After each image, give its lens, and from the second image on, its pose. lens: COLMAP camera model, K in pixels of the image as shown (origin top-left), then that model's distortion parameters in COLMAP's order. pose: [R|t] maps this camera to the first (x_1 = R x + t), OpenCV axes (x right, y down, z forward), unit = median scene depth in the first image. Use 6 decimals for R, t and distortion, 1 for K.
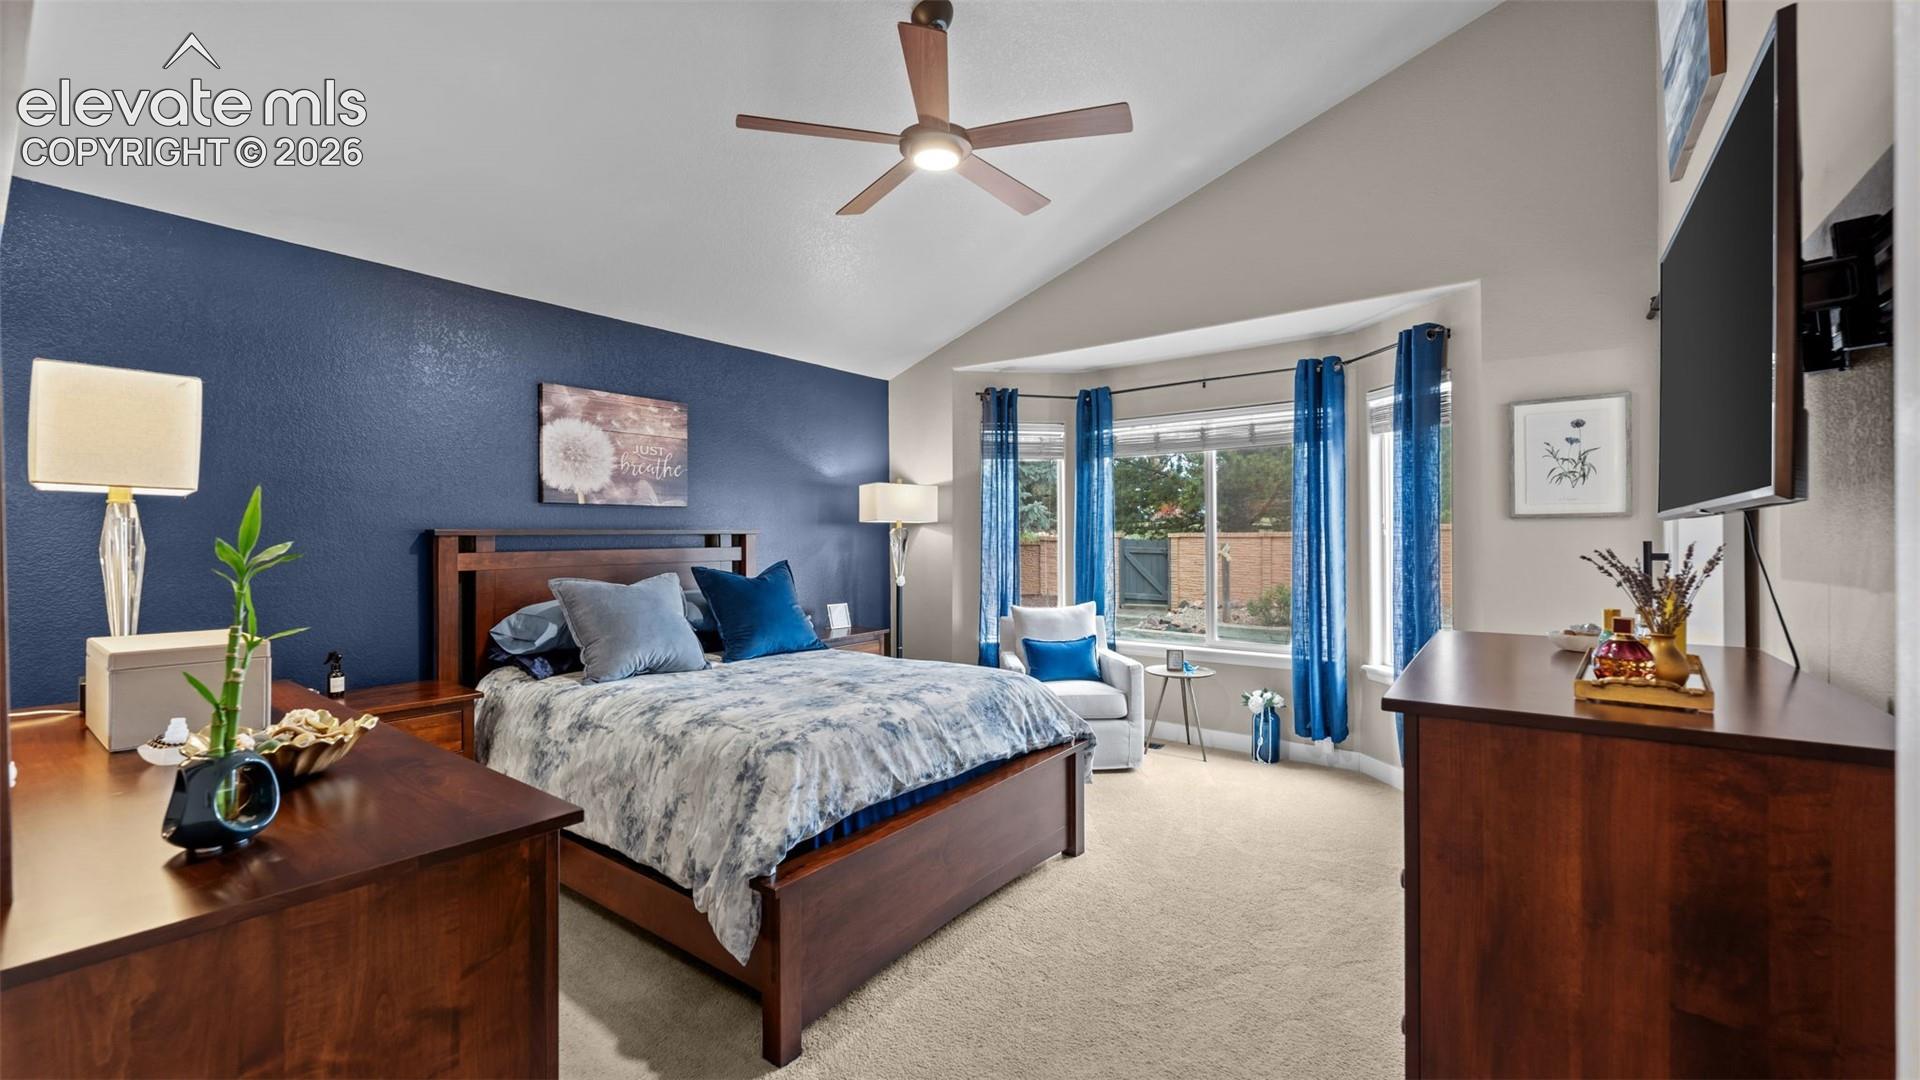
lens RADIAL K [[775.0, 0, 957.0], [0, 775.0, 534.2], [0, 0, 1]] dist [-0.001706, -0.000990]
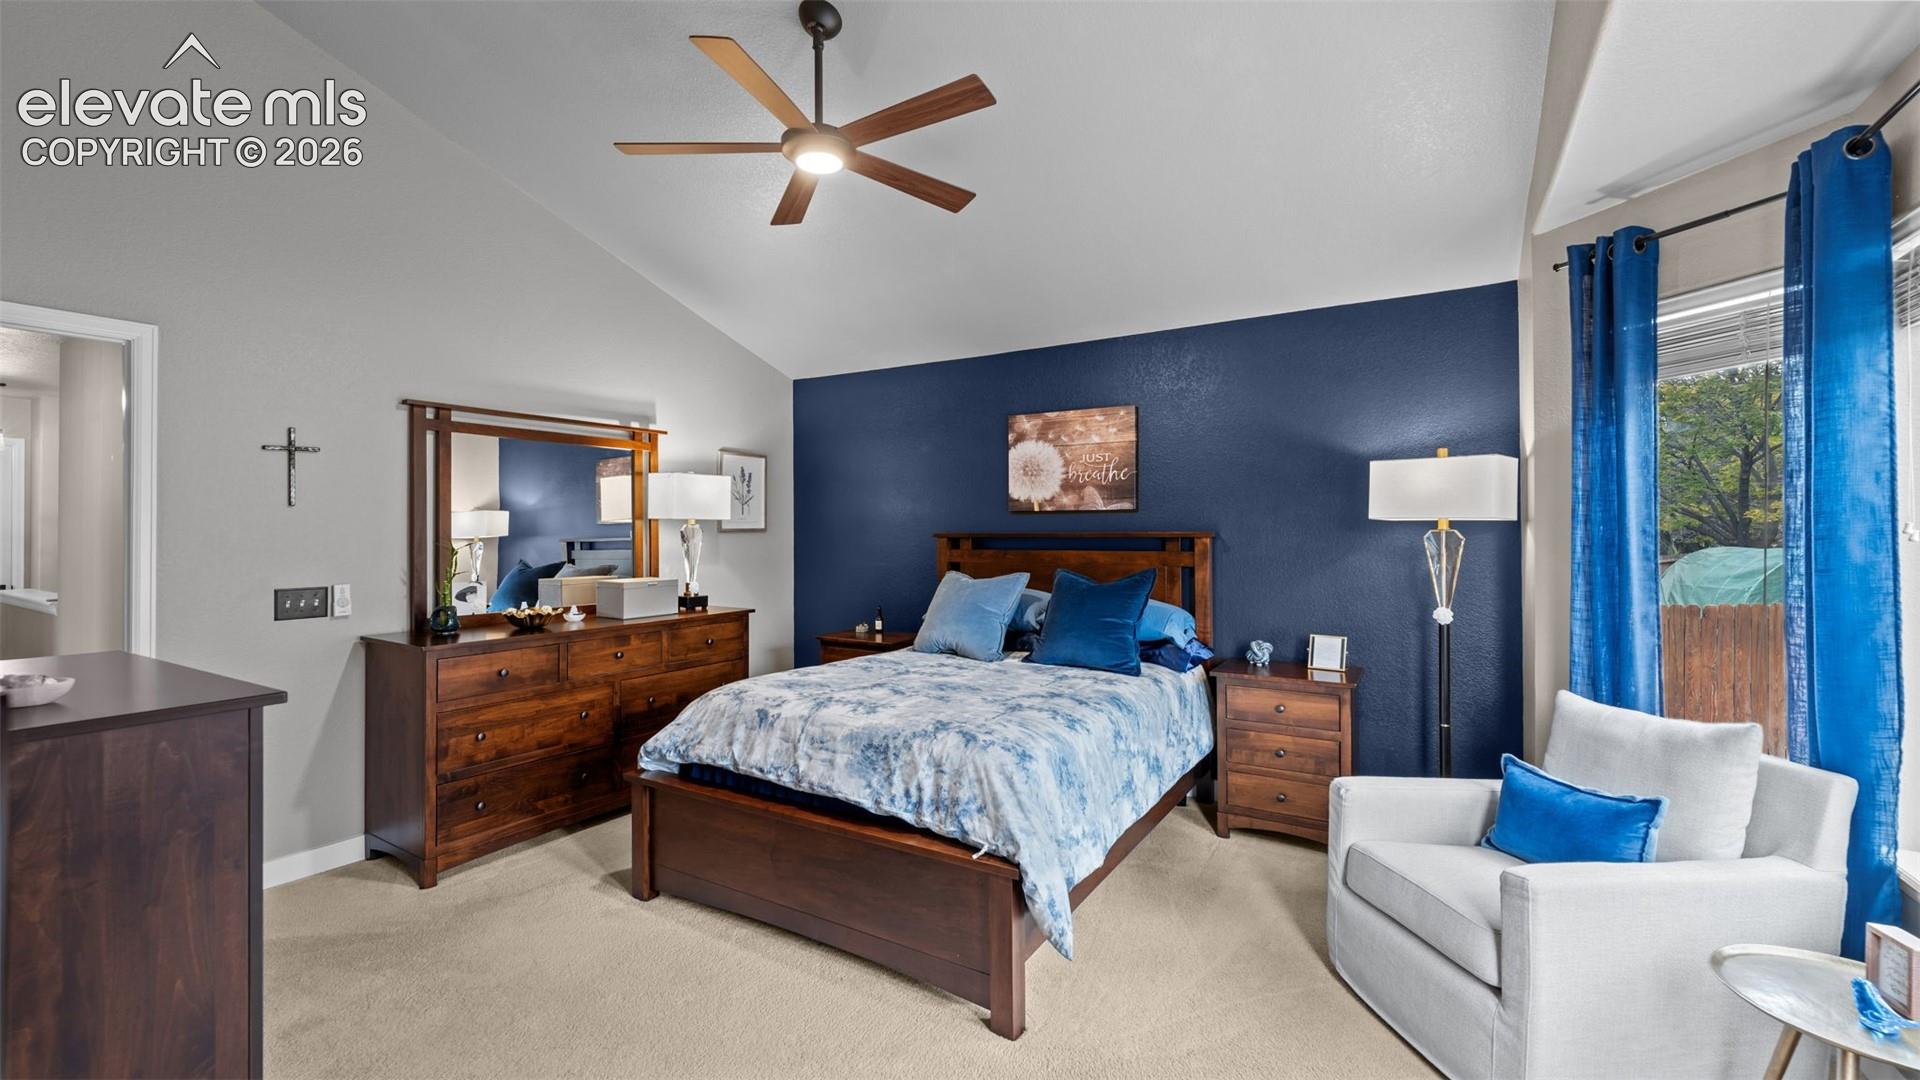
lens RADIAL K [[775.0, 0, 957.0], [0, 775.0, 534.2], [0, 0, 1]] dist [-0.001706, -0.000990]
pose [[0.090701, 0.007055, -0.995853, 0.682097], [0.001045, 0.999974, 0.007180, -0.012463], [0.995878, -0.001692, 0.090691, 0.766818]]
